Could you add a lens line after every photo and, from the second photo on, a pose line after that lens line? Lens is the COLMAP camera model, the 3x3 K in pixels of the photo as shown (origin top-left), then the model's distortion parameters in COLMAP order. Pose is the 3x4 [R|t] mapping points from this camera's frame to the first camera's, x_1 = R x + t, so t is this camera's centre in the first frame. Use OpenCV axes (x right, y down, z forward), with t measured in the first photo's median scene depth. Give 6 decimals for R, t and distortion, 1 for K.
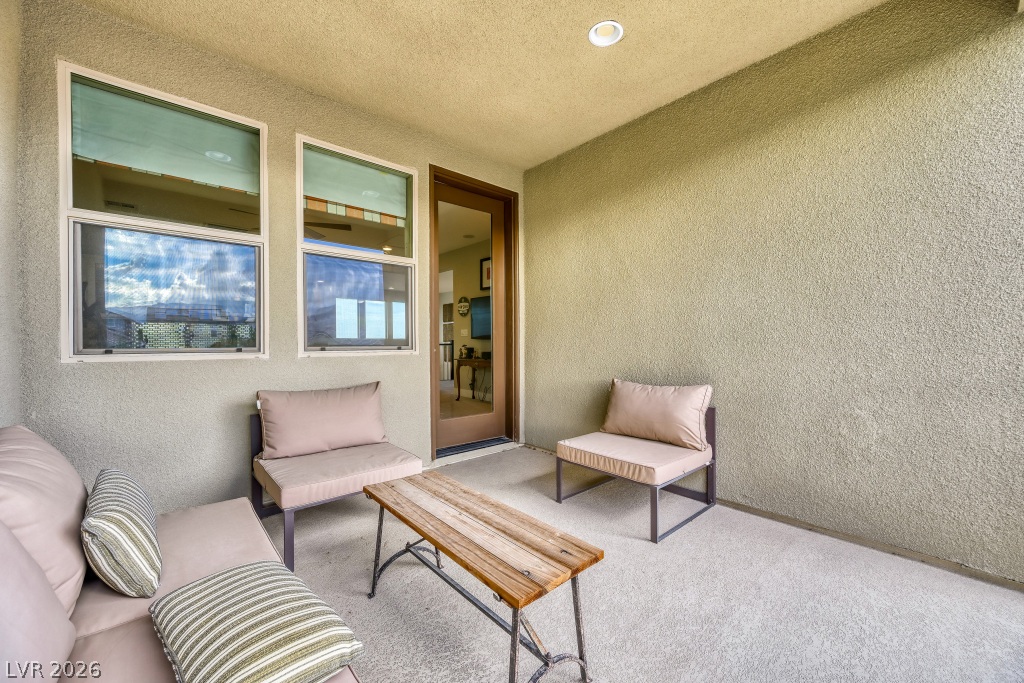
lens RADIAL K [[400.9, 0, 511.6], [0, 400.9, 344.6], [0, 0, 1]] dist [-0.002146, 0.000291]
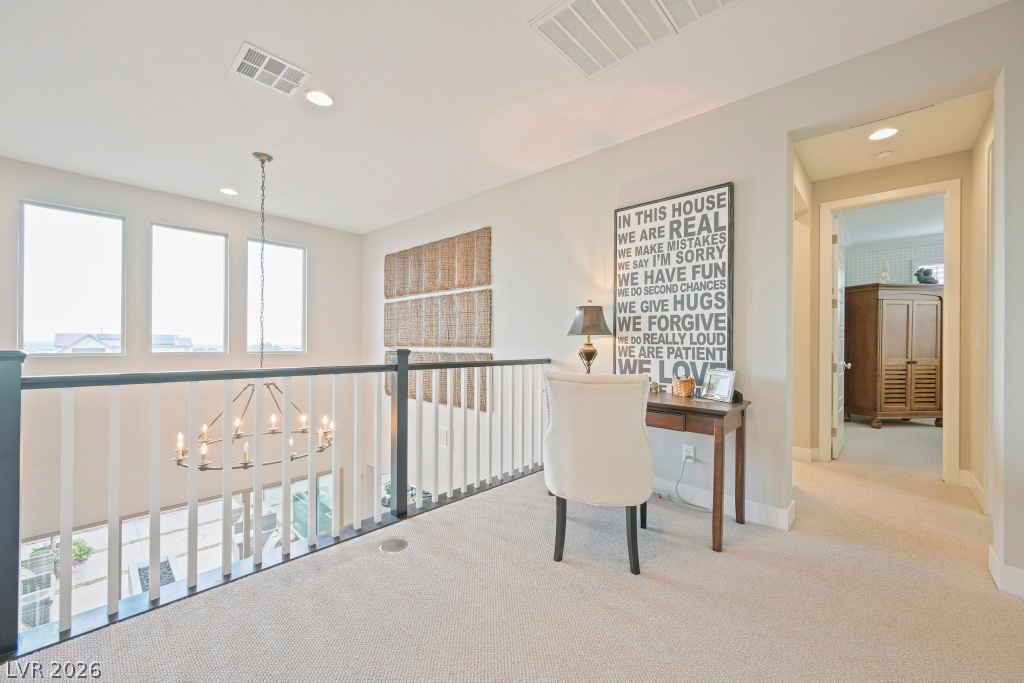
lens RADIAL K [[400.9, 0, 517.1], [0, 400.9, 339.3], [0, 0, 1]] dist [-0.002146, 0.000291]
pose [[0.992736, 0.006527, 0.120136, -0.087213], [-0.005580, 0.999951, -0.008213, -0.012627], [-0.120184, 0.007483, 0.992723, 0.588336]]
